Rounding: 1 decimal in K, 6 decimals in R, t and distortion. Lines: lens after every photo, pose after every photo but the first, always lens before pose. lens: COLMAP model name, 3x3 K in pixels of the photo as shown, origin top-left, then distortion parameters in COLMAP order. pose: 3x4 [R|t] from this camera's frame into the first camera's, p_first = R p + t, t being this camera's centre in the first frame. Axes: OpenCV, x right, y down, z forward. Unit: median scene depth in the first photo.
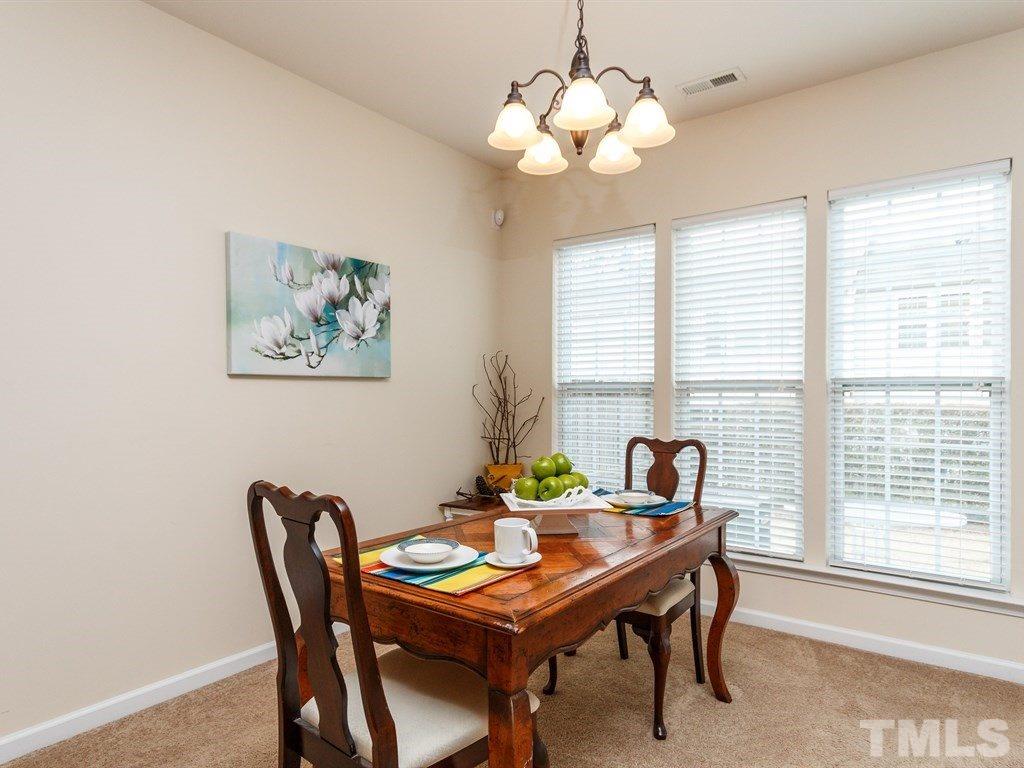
lens RADIAL K [[622.2, 0, 507.1], [0, 622.2, 392.2], [0, 0, 1]] dist [0.007580, 0.004666]
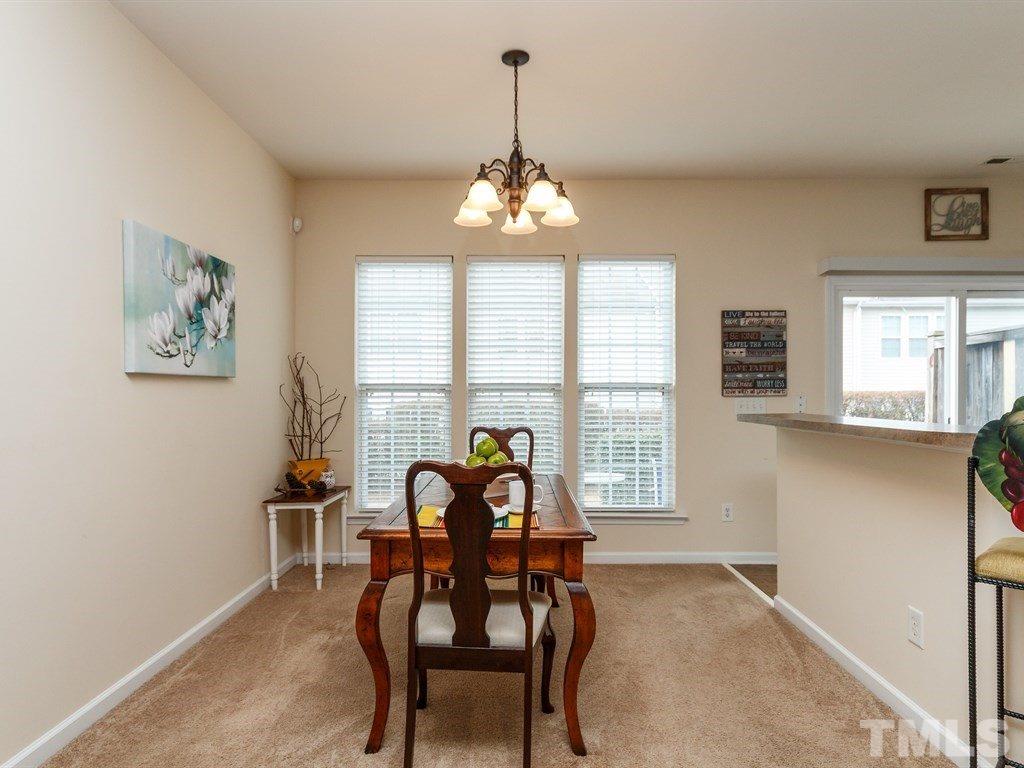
lens RADIAL K [[622.2, 0, 512.7], [0, 622.2, 387.0], [0, 0, 1]] dist [0.007580, 0.004666]
pose [[0.806379, 0.006689, 0.591361, -0.460534], [-0.002516, 0.999966, -0.007880, -0.000926], [-0.591393, 0.004866, 0.806369, -0.080895]]
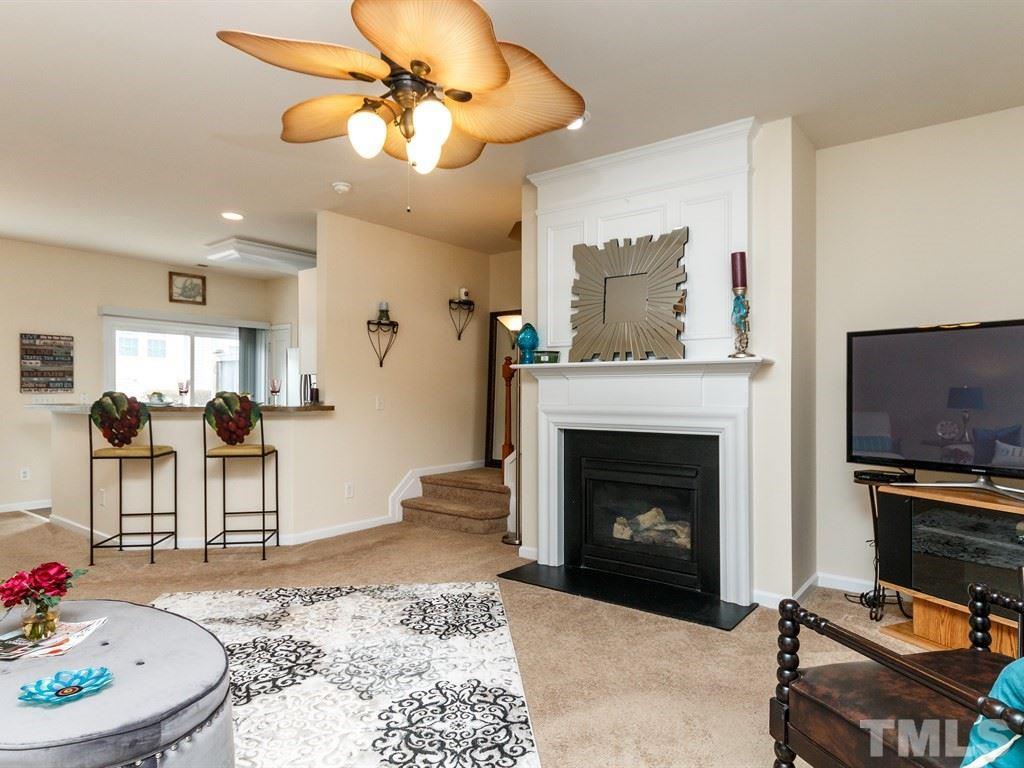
lens RADIAL K [[622.2, 0, 509.2], [0, 622.2, 392.8], [0, 0, 1]] dist [0.007580, 0.004666]
pose [[0.022980, 0.000821, 0.999736, -1.255165], [-0.006694, 0.999977, -0.000668, -0.003032], [-0.999714, -0.006677, 0.022985, -0.873417]]
